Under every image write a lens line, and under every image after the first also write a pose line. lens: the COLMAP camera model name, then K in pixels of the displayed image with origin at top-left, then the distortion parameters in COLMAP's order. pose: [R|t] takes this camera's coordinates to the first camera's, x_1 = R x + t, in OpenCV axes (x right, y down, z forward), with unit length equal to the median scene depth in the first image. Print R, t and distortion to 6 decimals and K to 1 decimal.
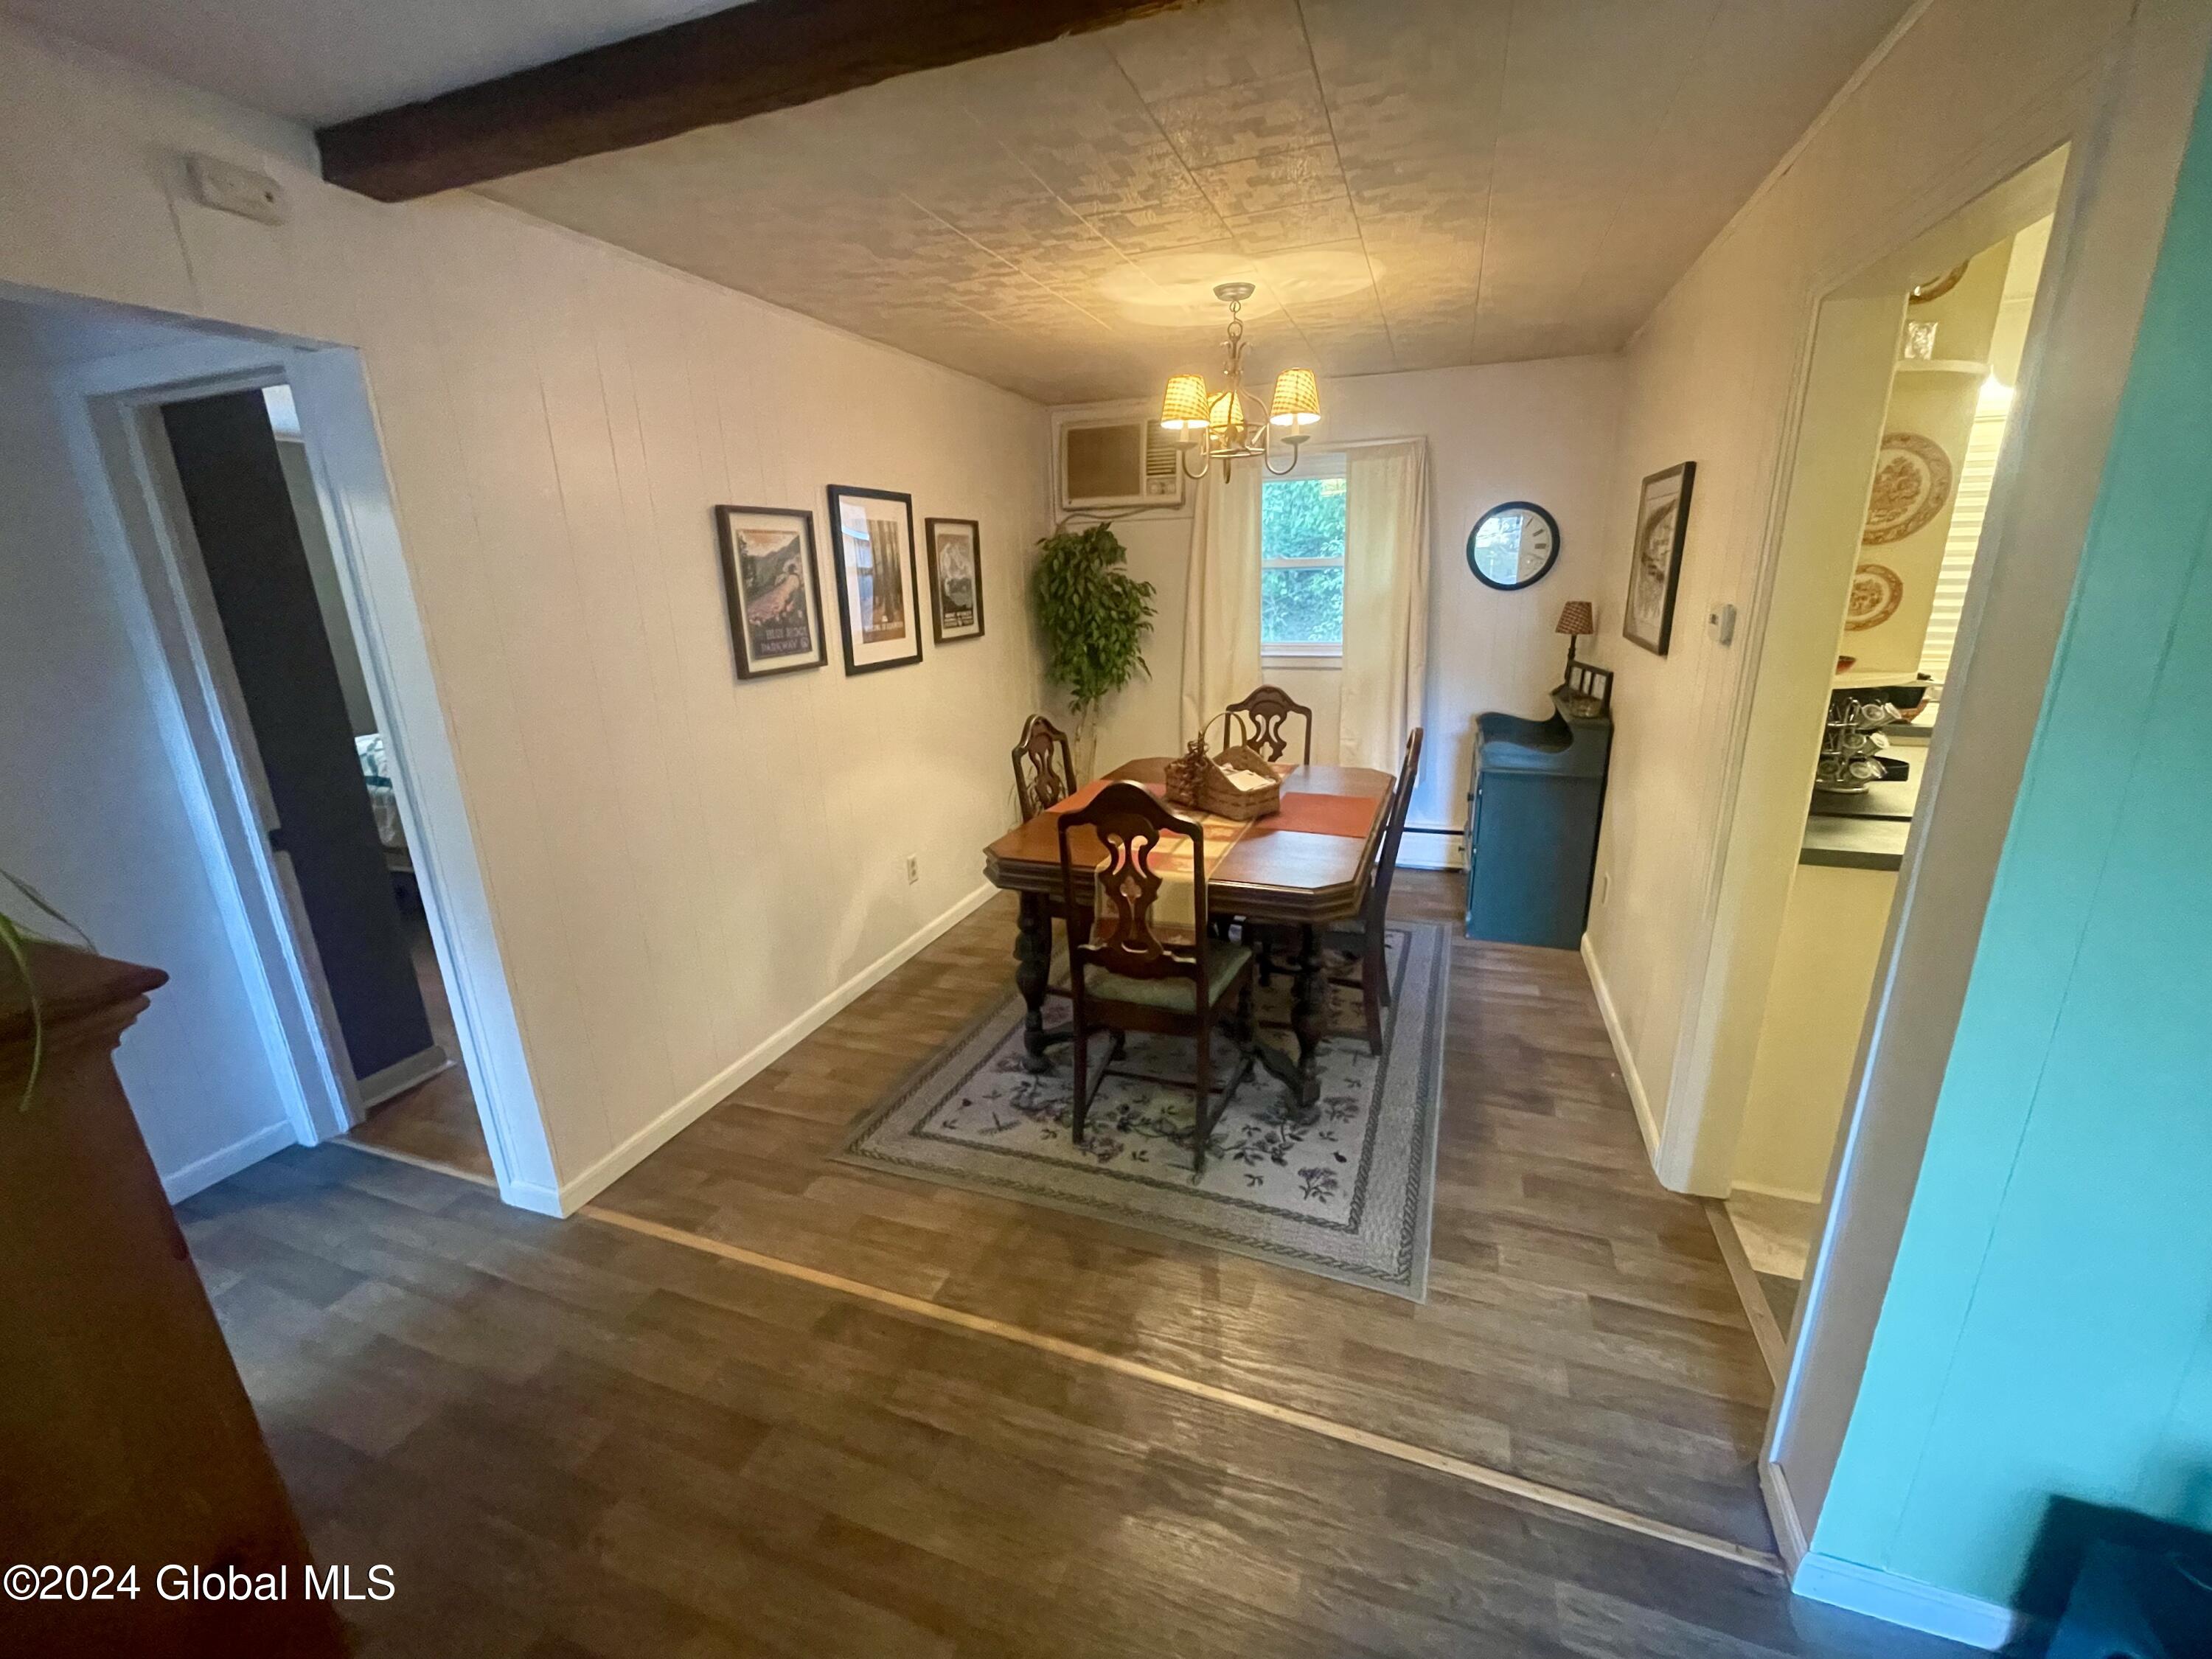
lens RADIAL K [[898.1, 0, 1103.8], [0, 898.1, 824.4], [0, 0, 1]] dist [0.002374, 0.000064]
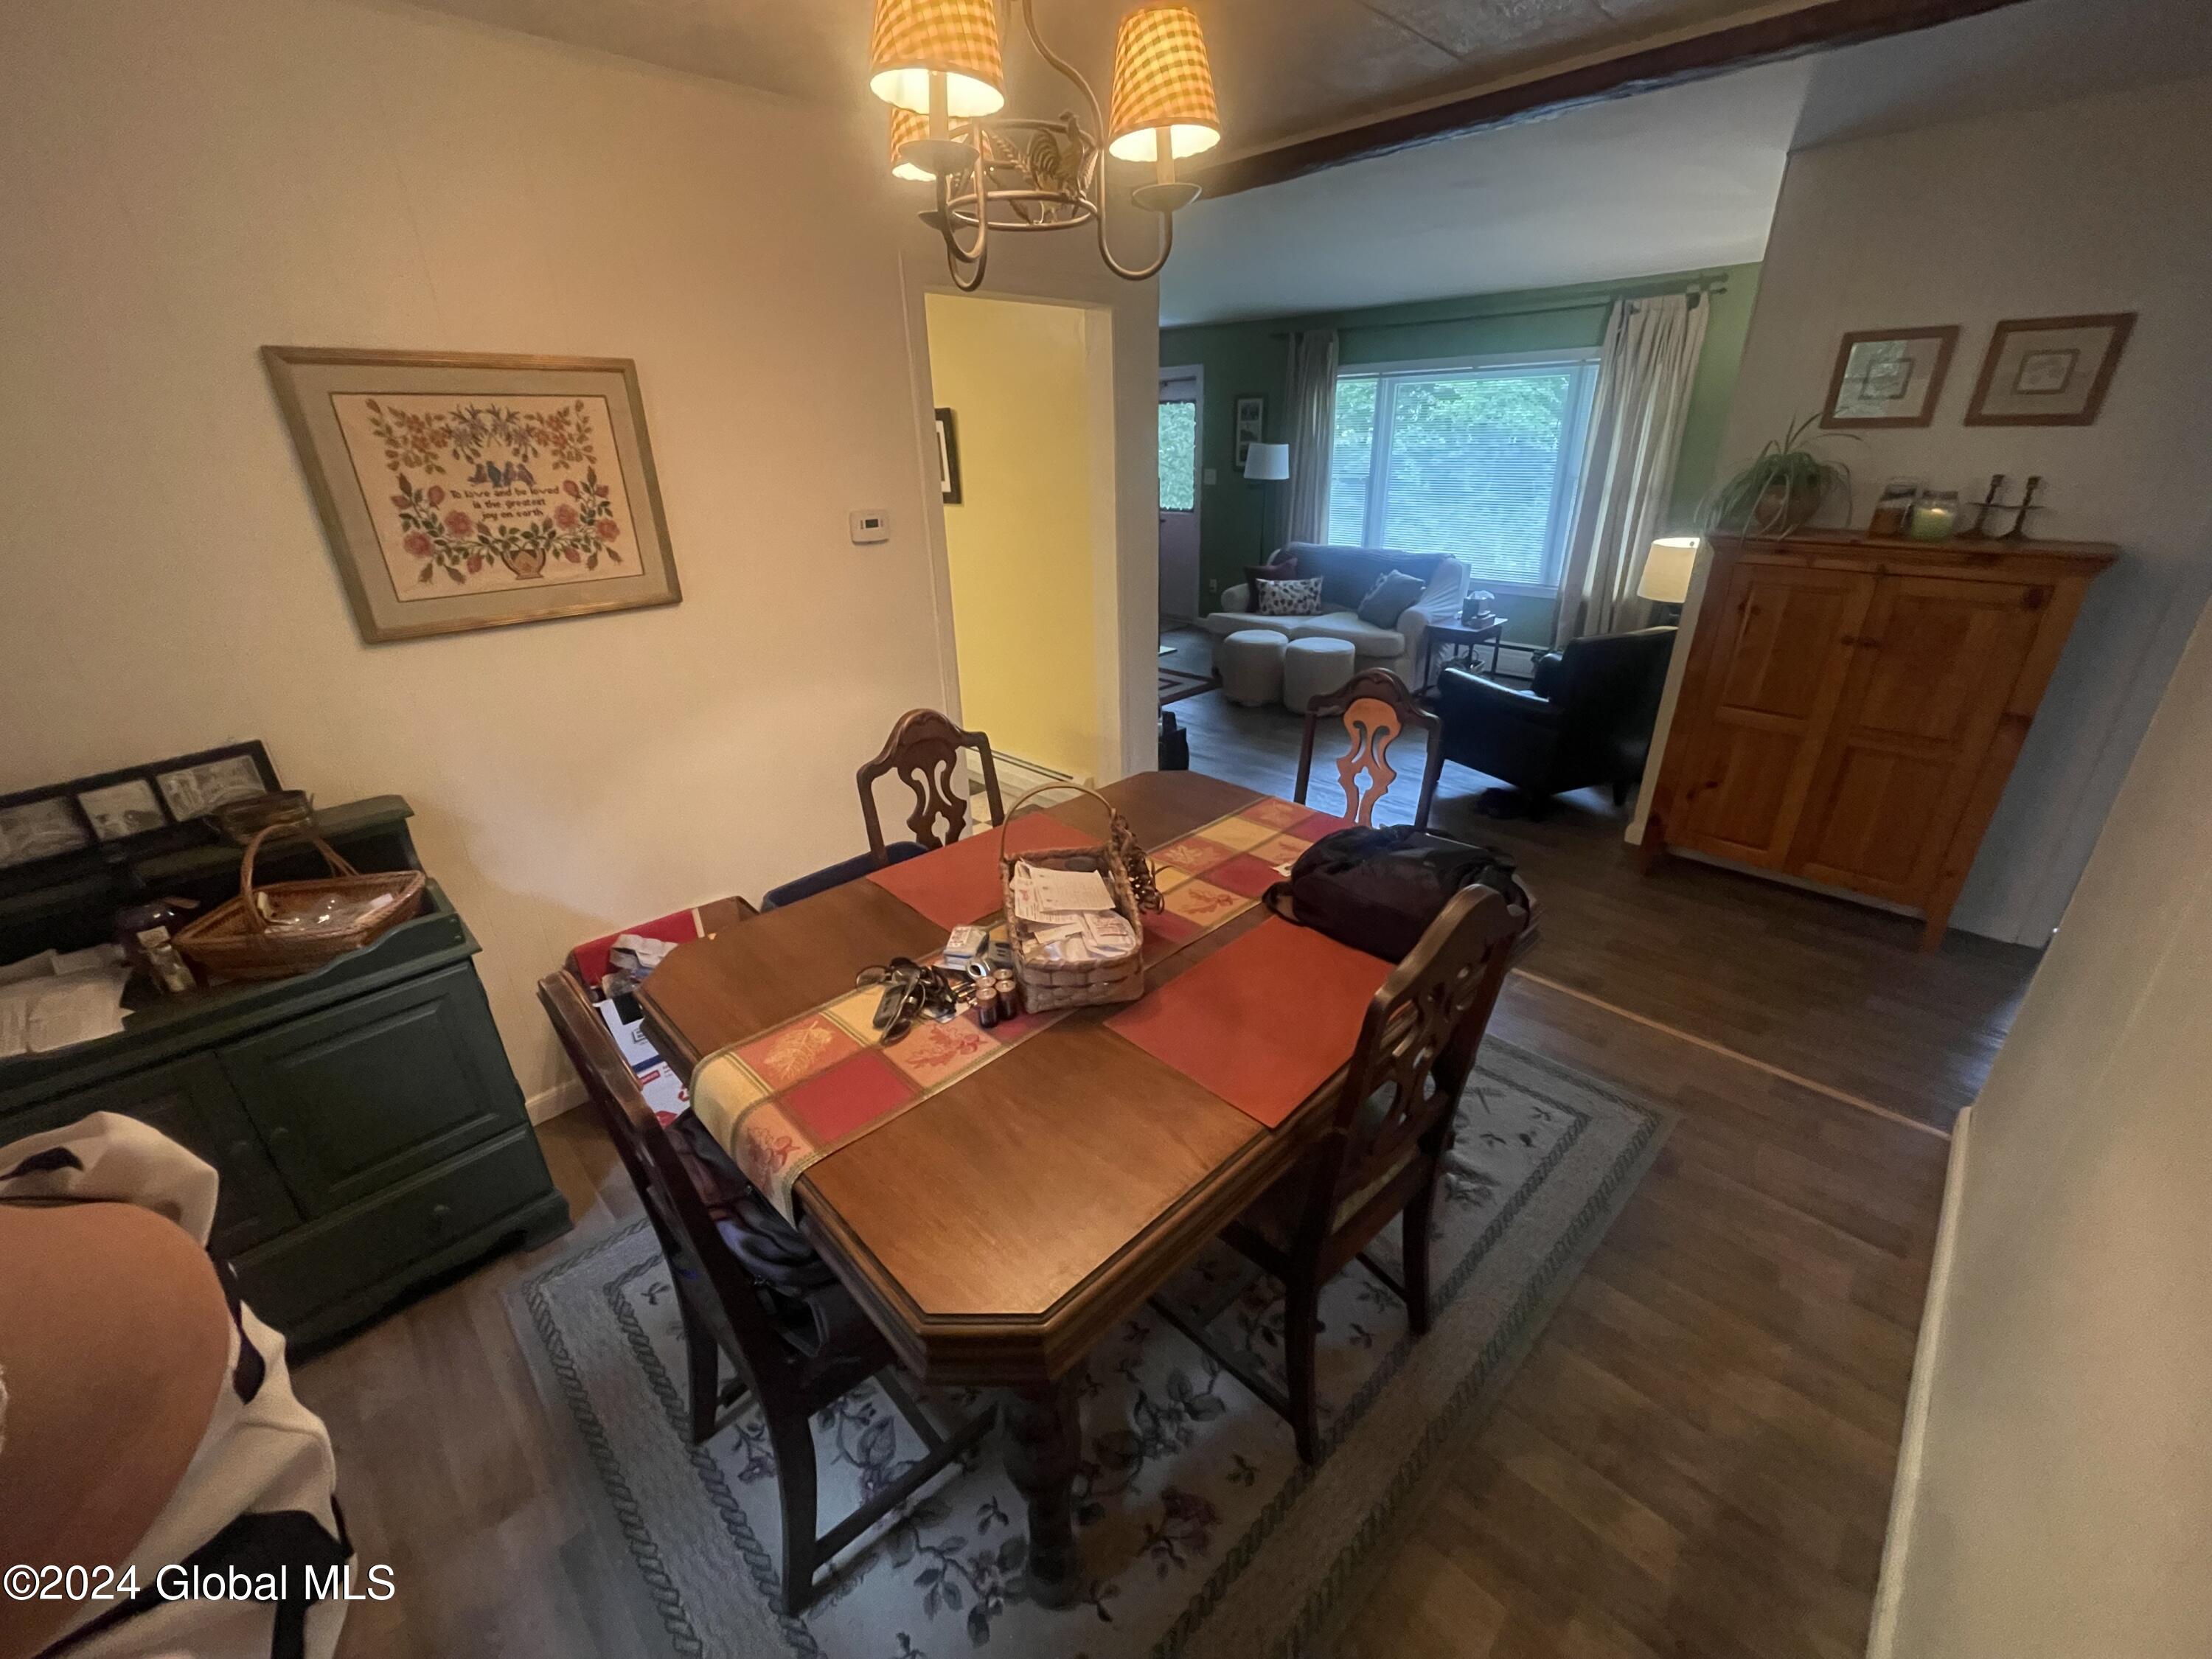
lens RADIAL K [[890.0, 0, 1106.0], [0, 890.0, 829.5], [0, 0, 1]] dist [-0.001693, -0.000171]
pose [[-0.907508, -0.124315, 0.401216, -0.108580], [0.164152, 0.774268, 0.611198, -0.516291], [-0.386630, 0.620528, -0.682248, 1.713082]]
